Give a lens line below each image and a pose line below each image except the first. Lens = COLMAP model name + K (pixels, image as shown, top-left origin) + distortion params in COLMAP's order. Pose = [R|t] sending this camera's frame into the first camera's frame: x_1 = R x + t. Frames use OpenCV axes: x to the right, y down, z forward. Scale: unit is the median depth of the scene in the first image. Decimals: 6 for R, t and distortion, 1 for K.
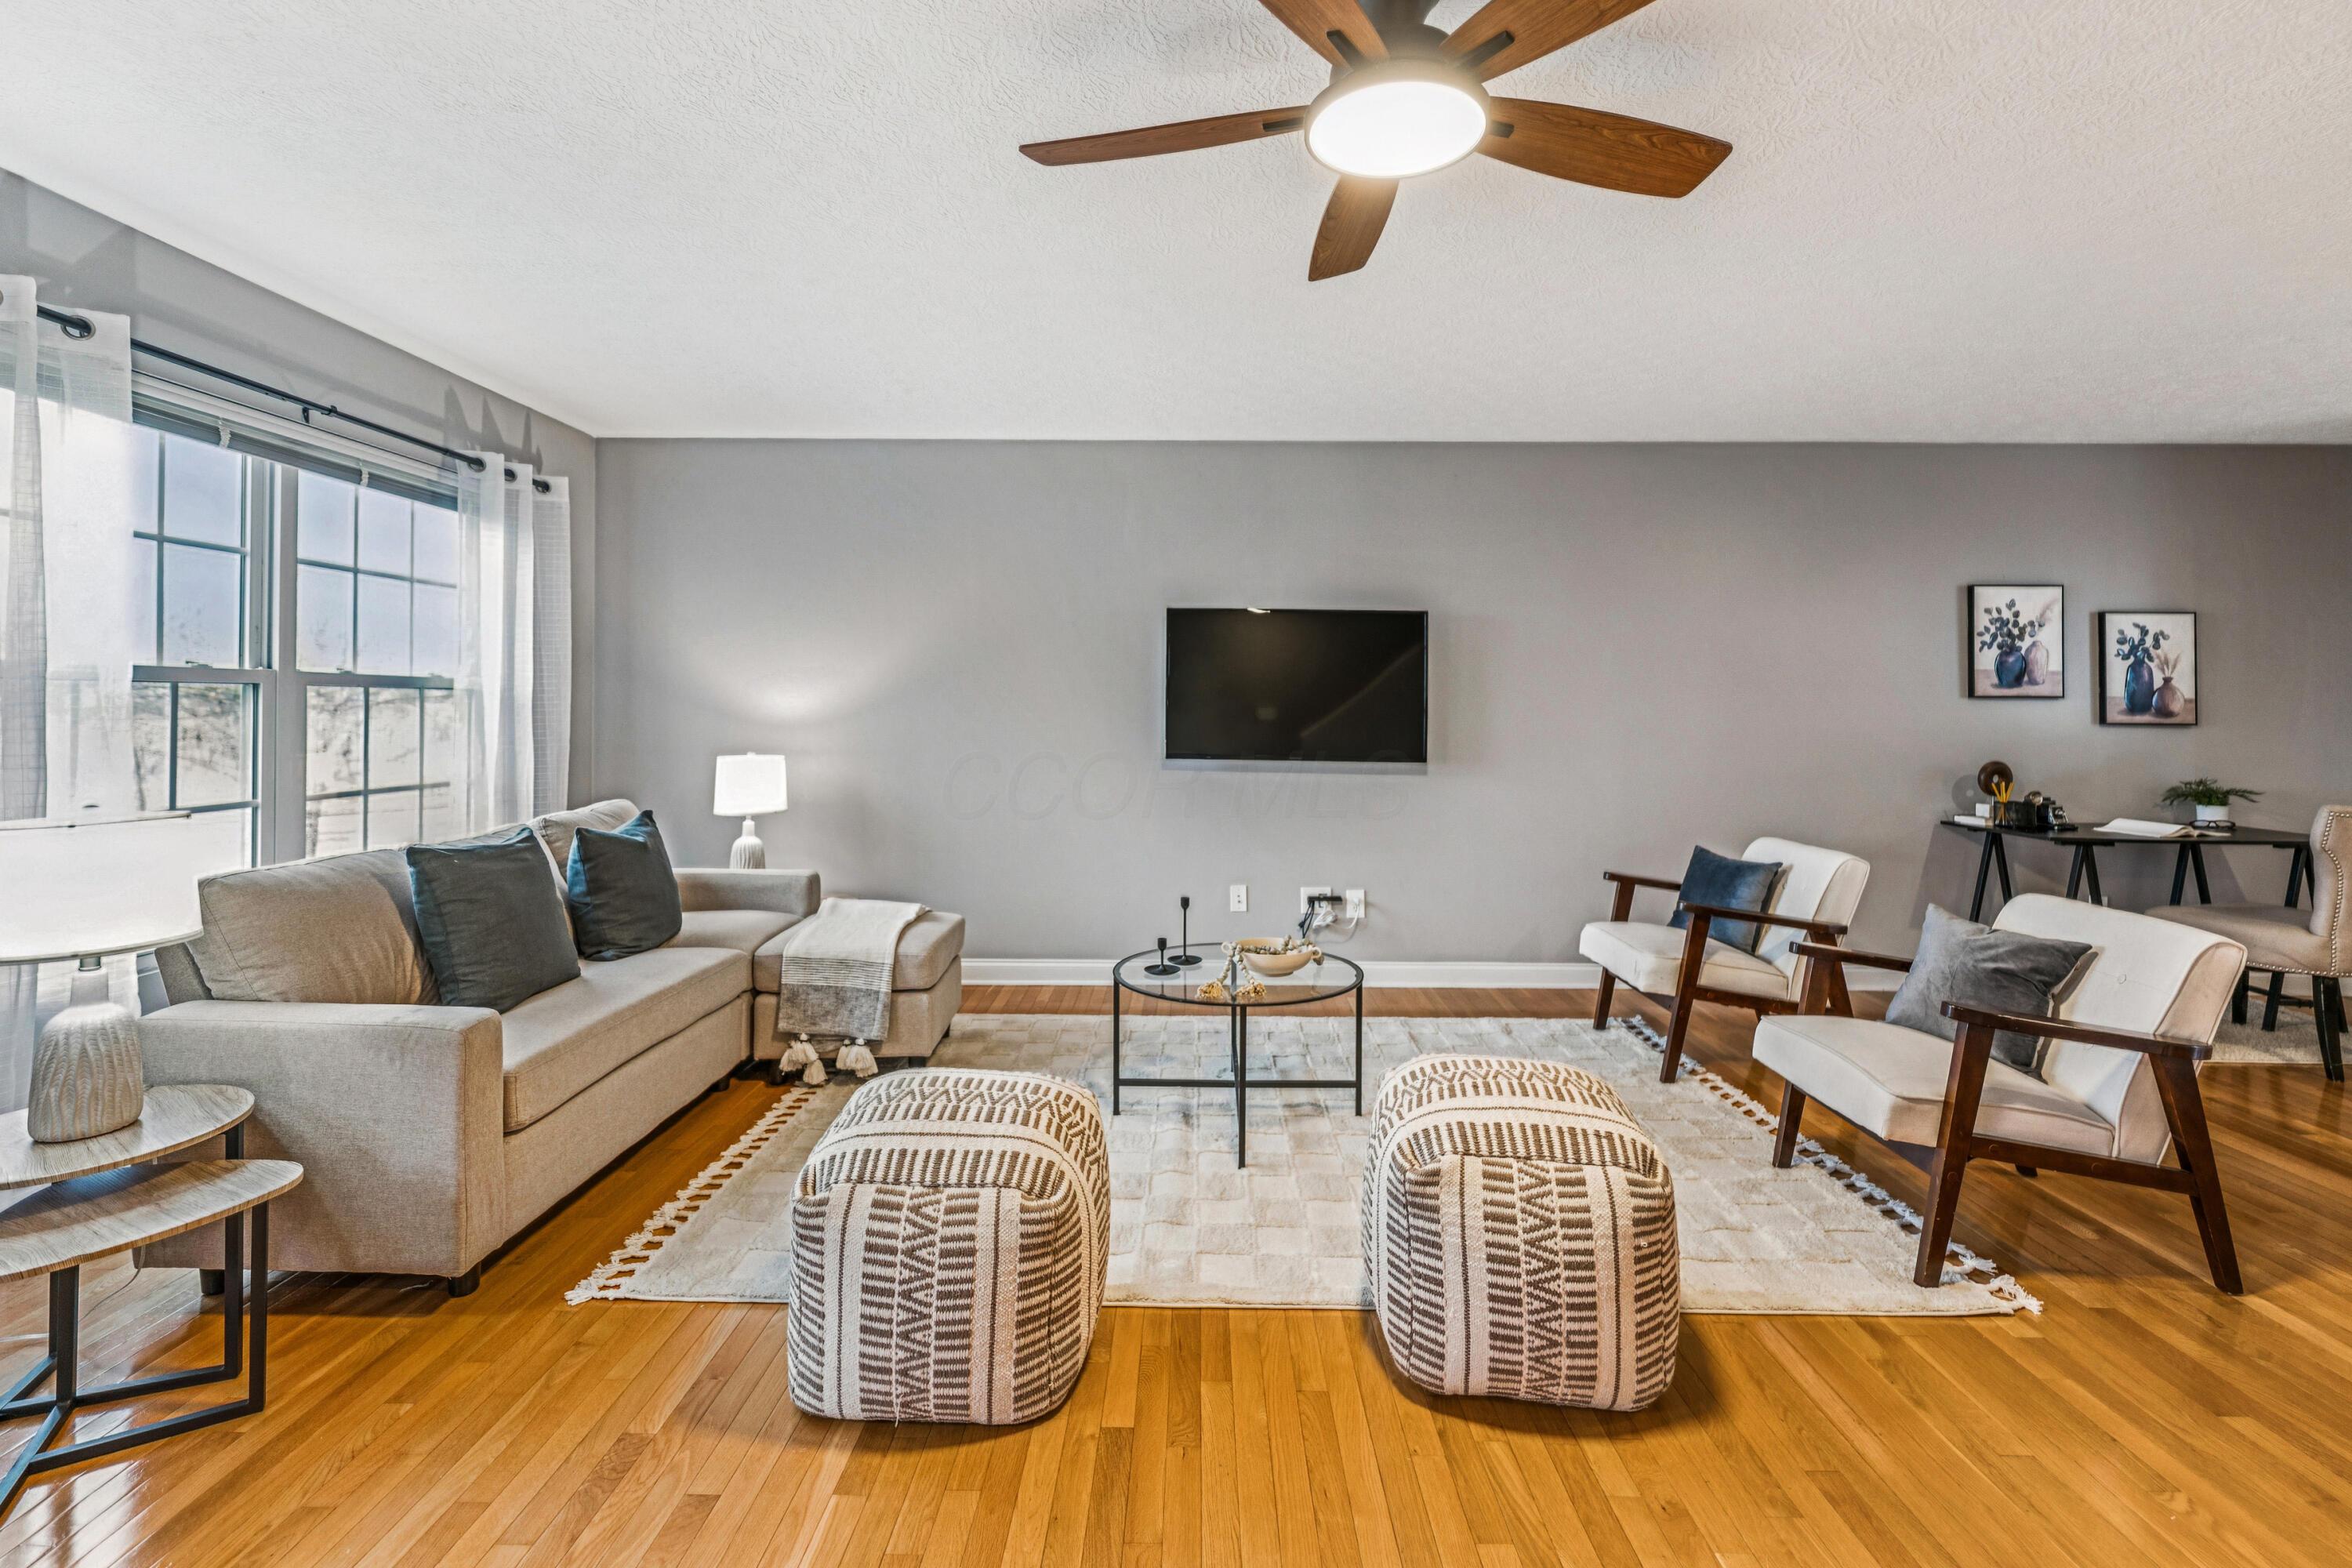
lens RADIAL K [[1044.8, 0, 1171.0], [0, 1044.8, 709.1], [0, 0, 1]] dist [-0.002555, -0.000065]
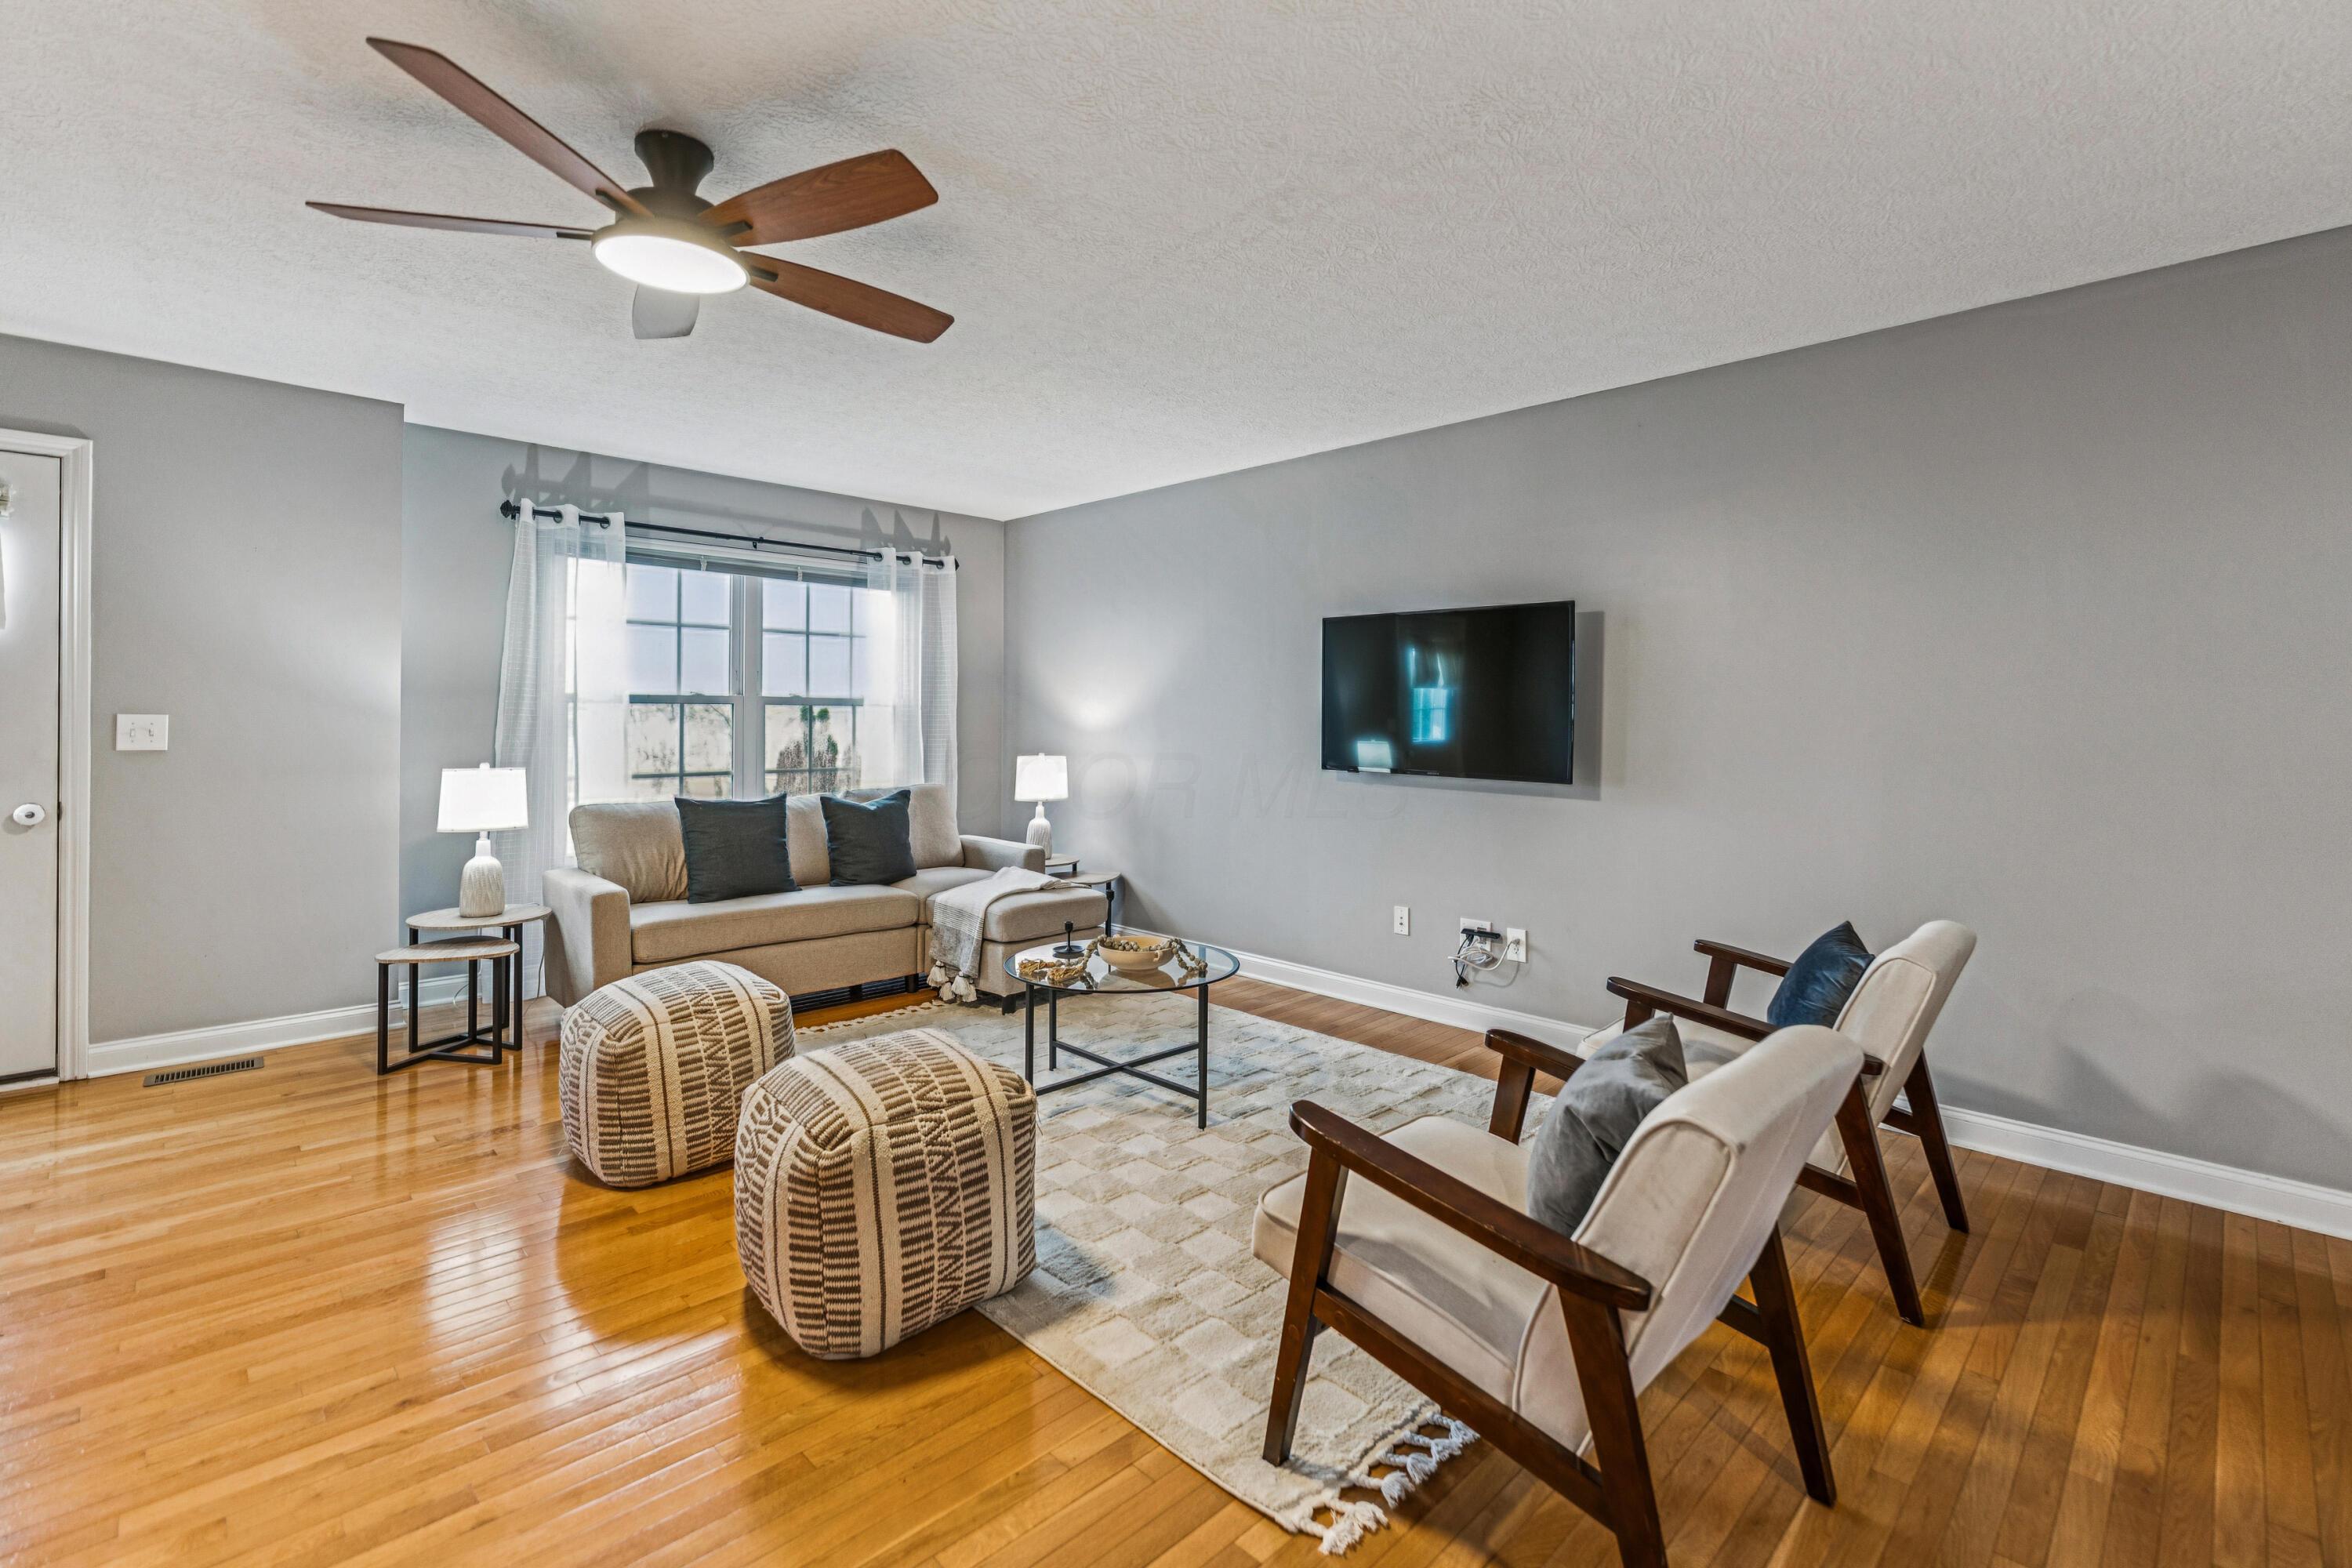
lens RADIAL K [[1032.0, 0, 1160.5], [0, 1032.0, 723.2], [0, 0, 1]] dist [0.001917, 0.000069]
pose [[0.713101, 0.002259, -0.701058, 0.753558], [-0.001234, 0.999997, 0.001967, 0.002673], [0.701061, -0.000538, 0.713101, 0.247563]]
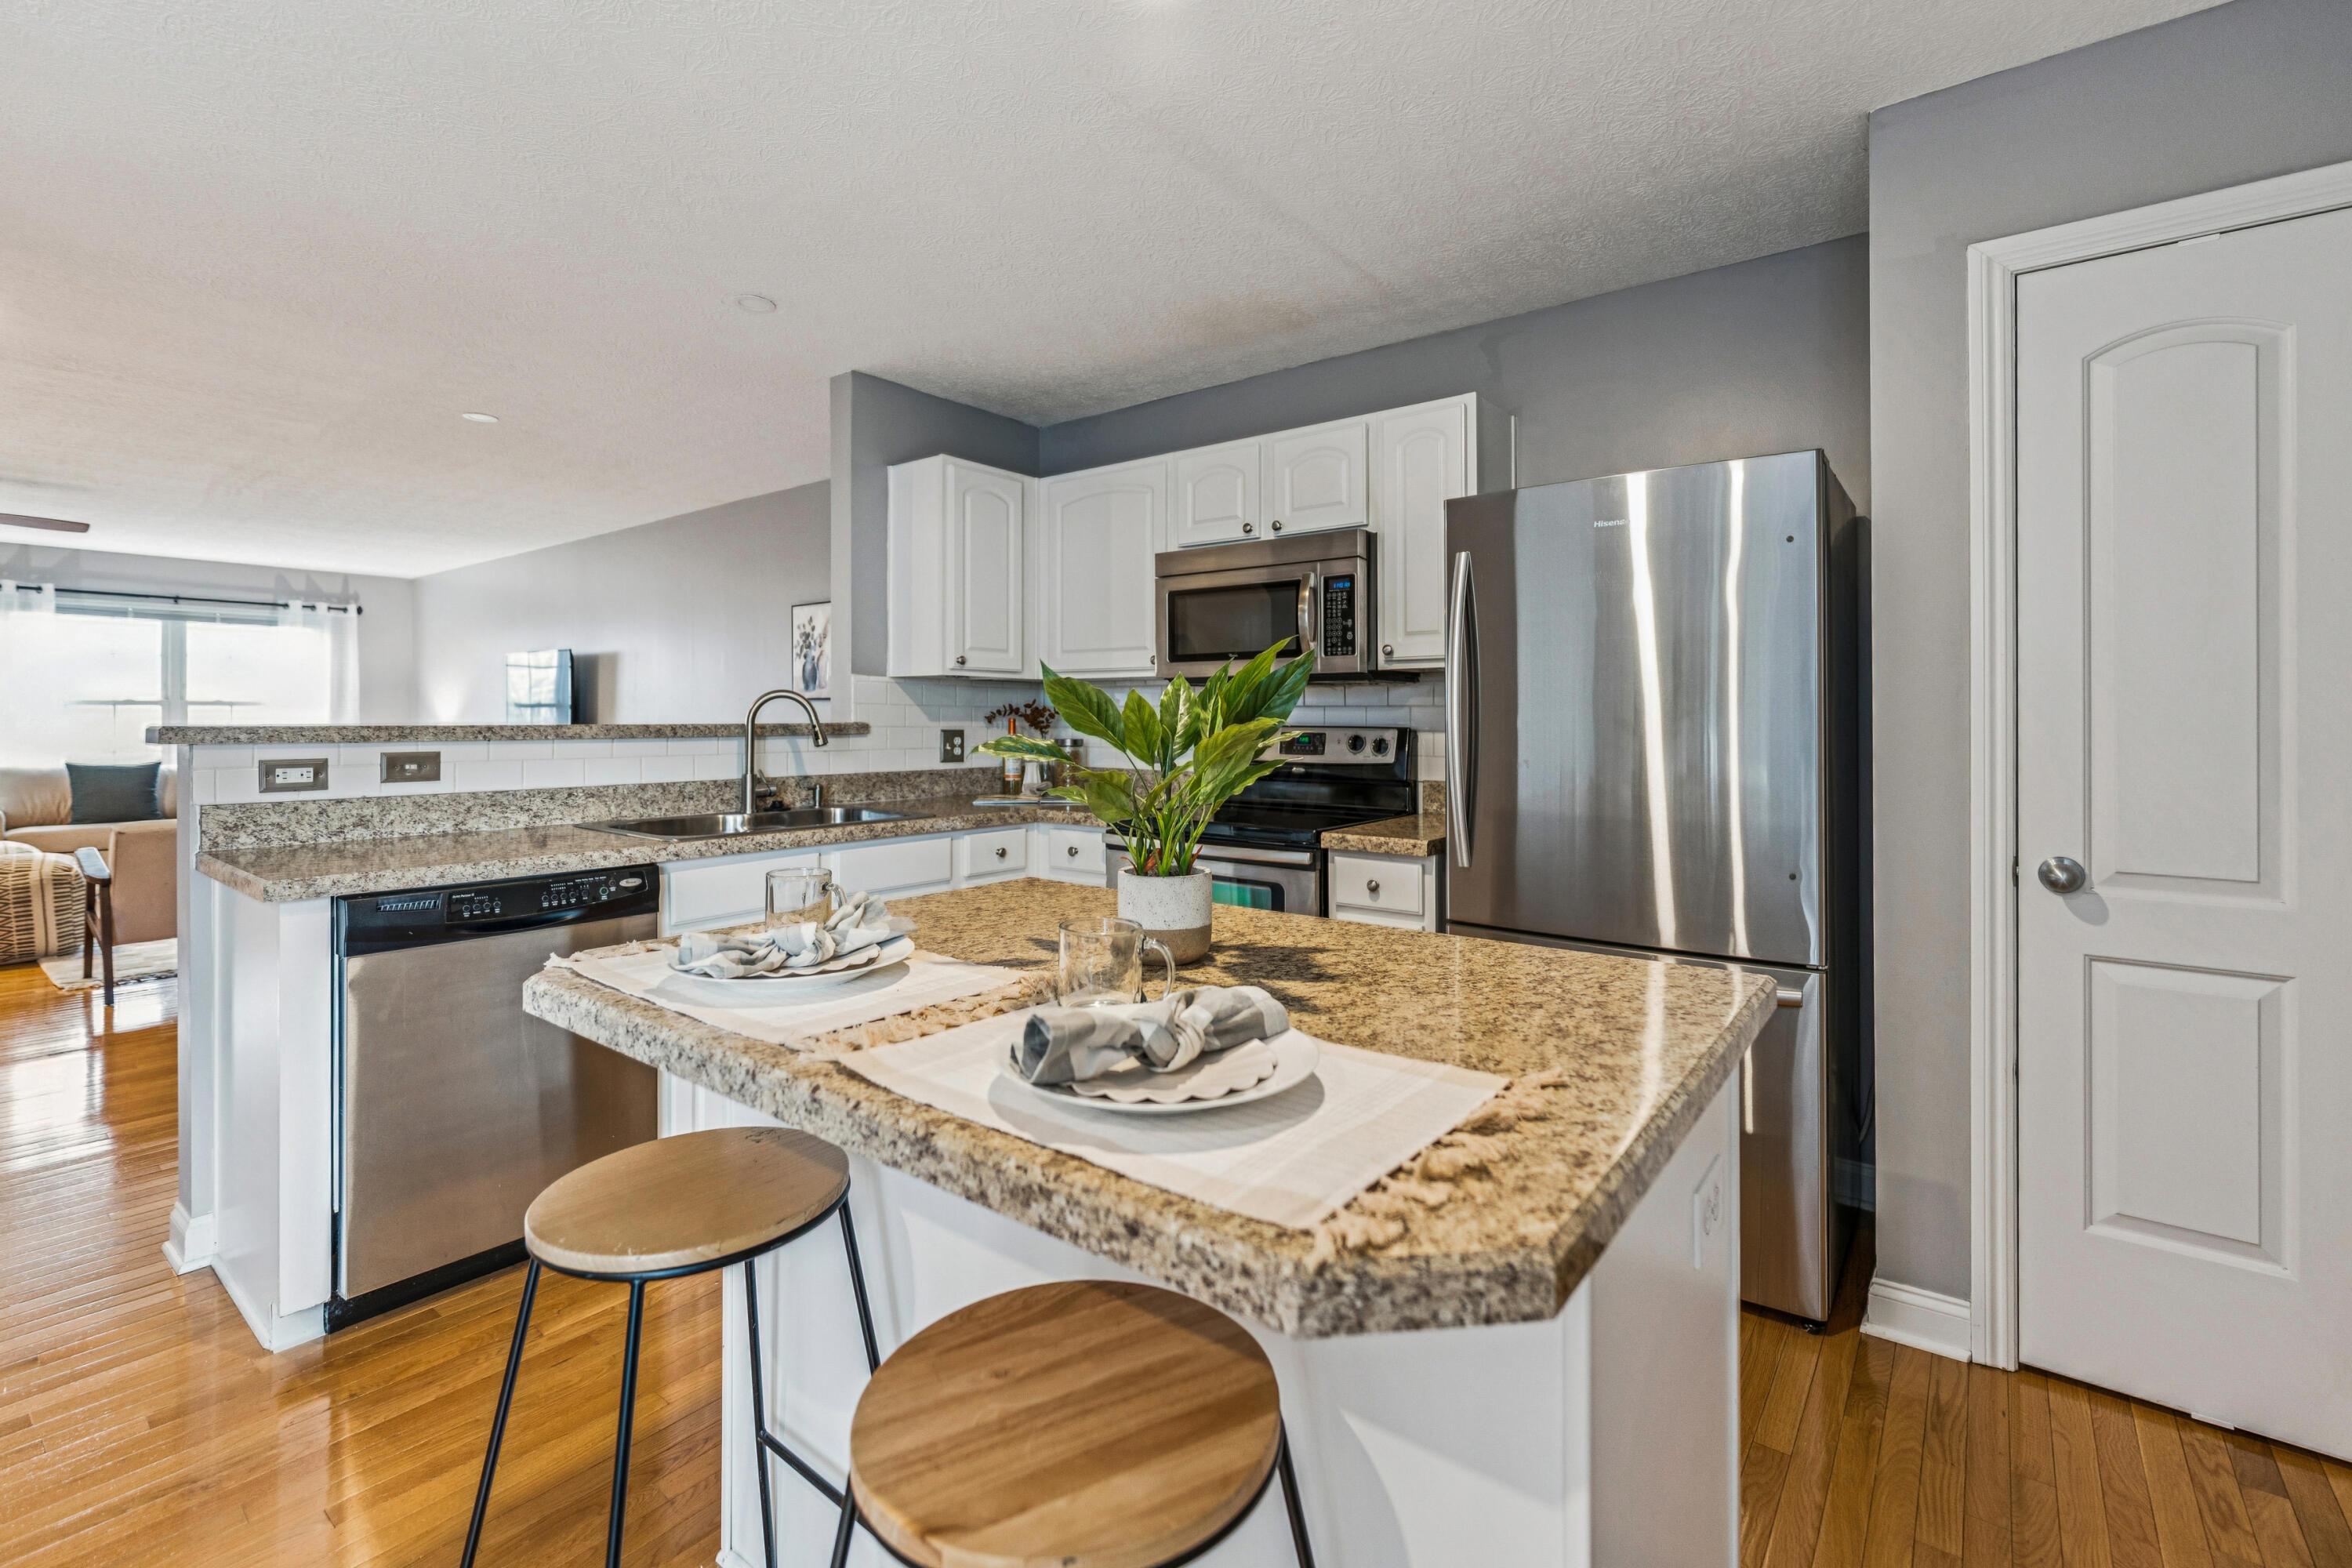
lens RADIAL K [[1034.4, 0, 1186.6], [0, 1034.4, 717.5], [0, 0, 1]] dist [-0.000269, 0.000086]
pose [[0.809113, 0.010868, -0.587552, 2.501010], [-0.007664, 0.999939, 0.007942, -0.028719], [0.587603, -0.001923, 0.809147, 0.370333]]
